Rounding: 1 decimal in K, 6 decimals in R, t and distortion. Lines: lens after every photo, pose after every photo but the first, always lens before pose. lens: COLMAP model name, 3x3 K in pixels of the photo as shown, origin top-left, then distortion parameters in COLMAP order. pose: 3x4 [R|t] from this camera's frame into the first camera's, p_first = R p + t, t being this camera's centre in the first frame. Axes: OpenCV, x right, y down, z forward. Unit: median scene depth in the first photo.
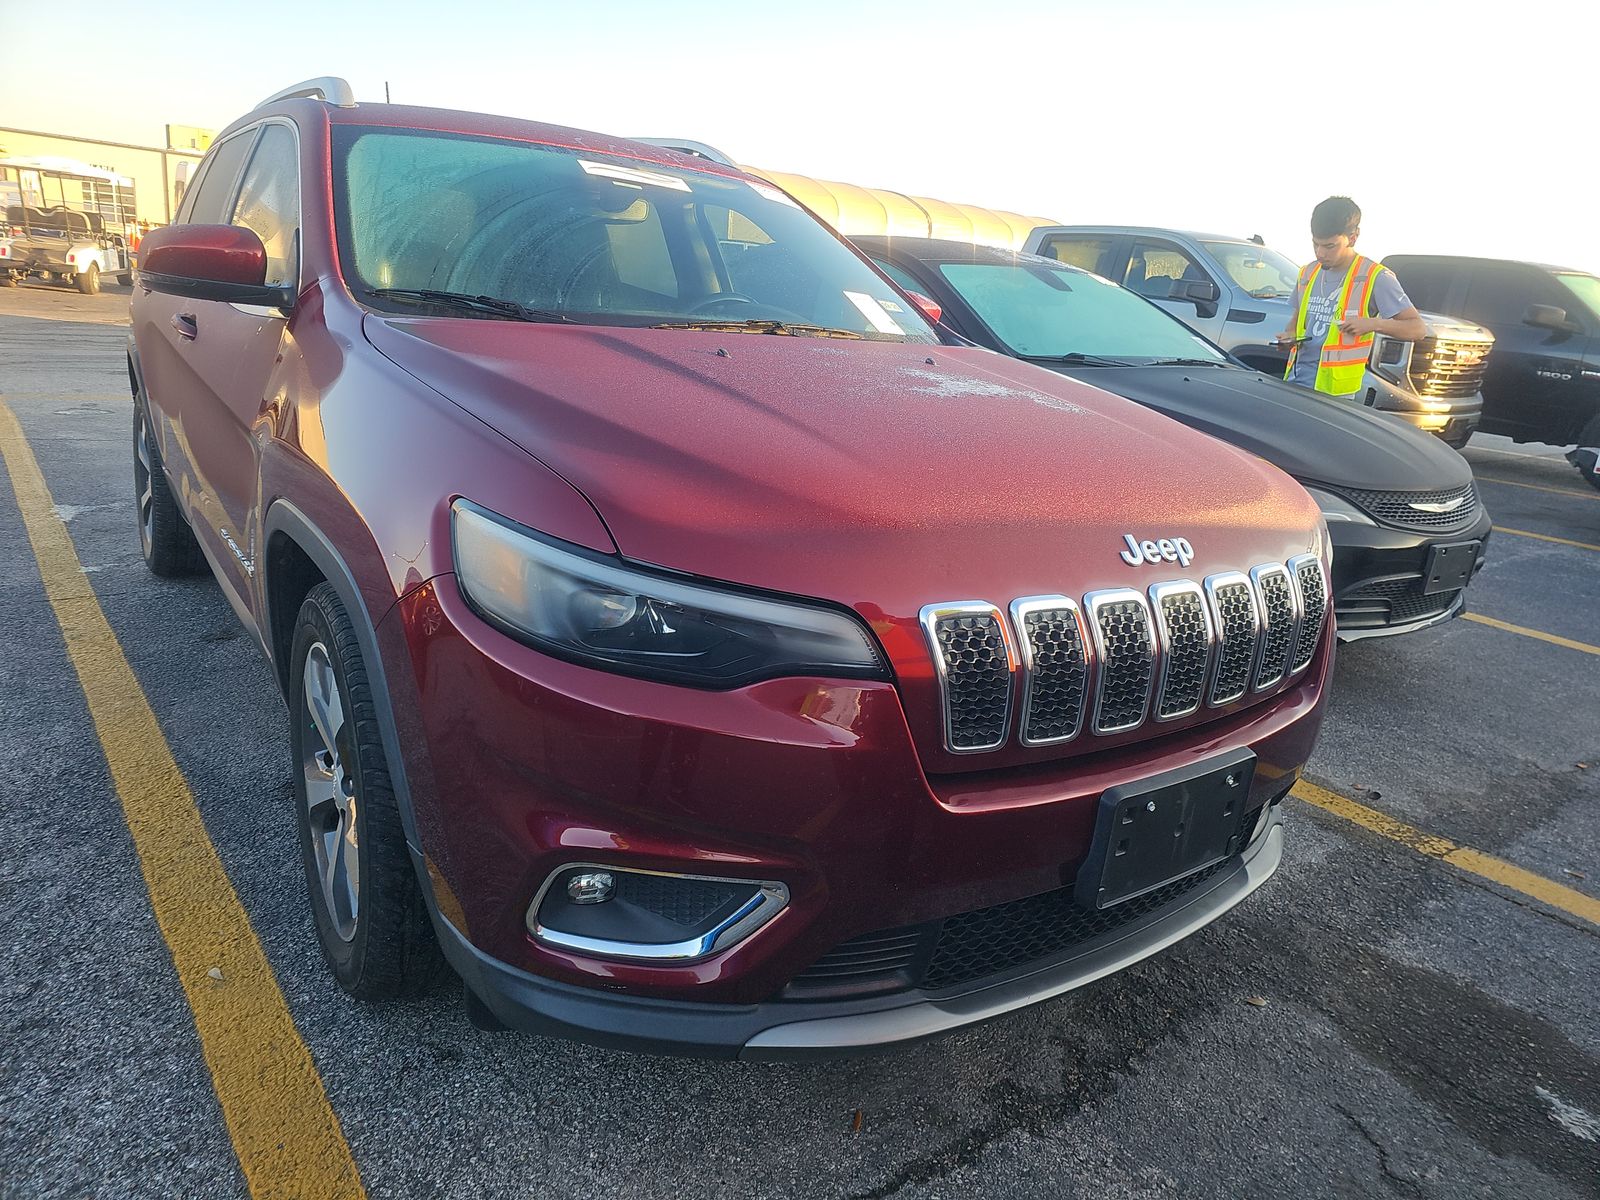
lens RADIAL K [[1062.7, 0, 764.7], [0, 1062.7, 600.2], [0, 0, 1]] dist [0.033510, -0.027319]
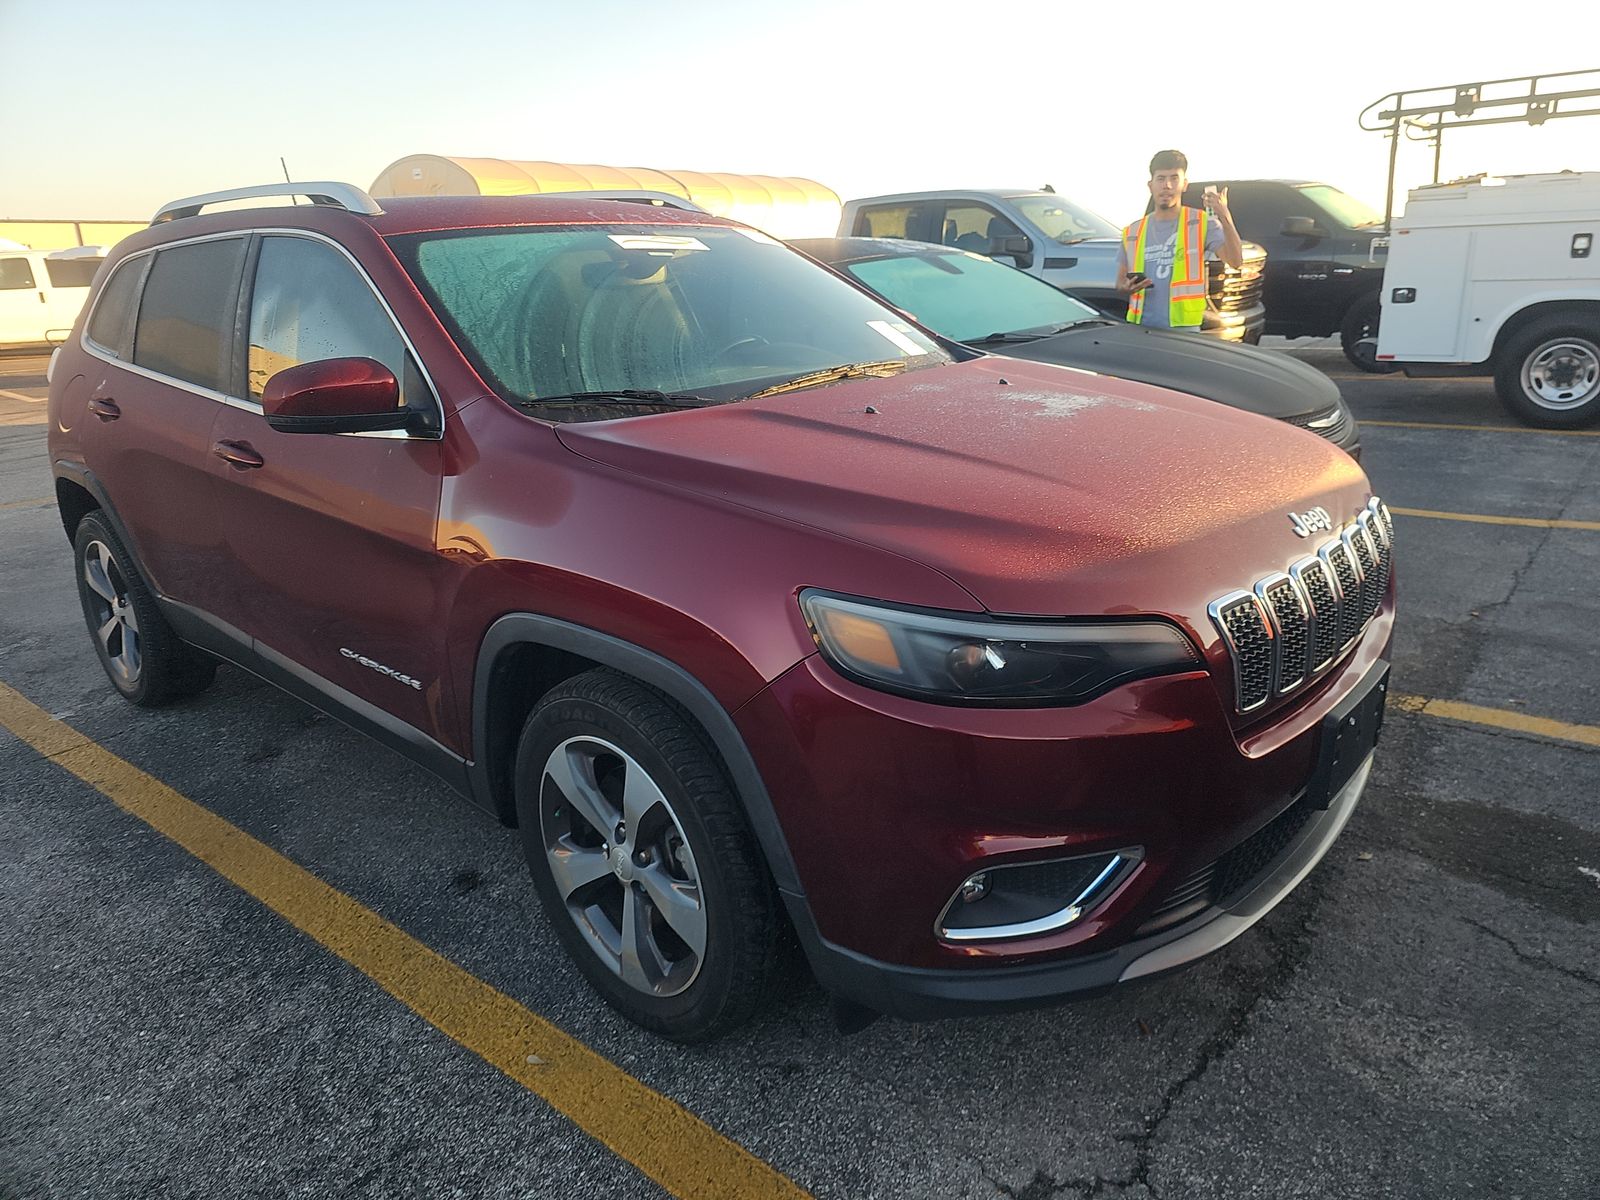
lens RADIAL K [[1071.4, 0, 790.3], [0, 1071.4, 602.9], [0, 0, 1]] dist [0.038677, -0.038637]
pose [[0.963209, -0.192734, 0.187301, -0.284034], [0.188496, 0.981245, 0.040350, -0.070579], [-0.191565, -0.003560, 0.981474, -0.077608]]
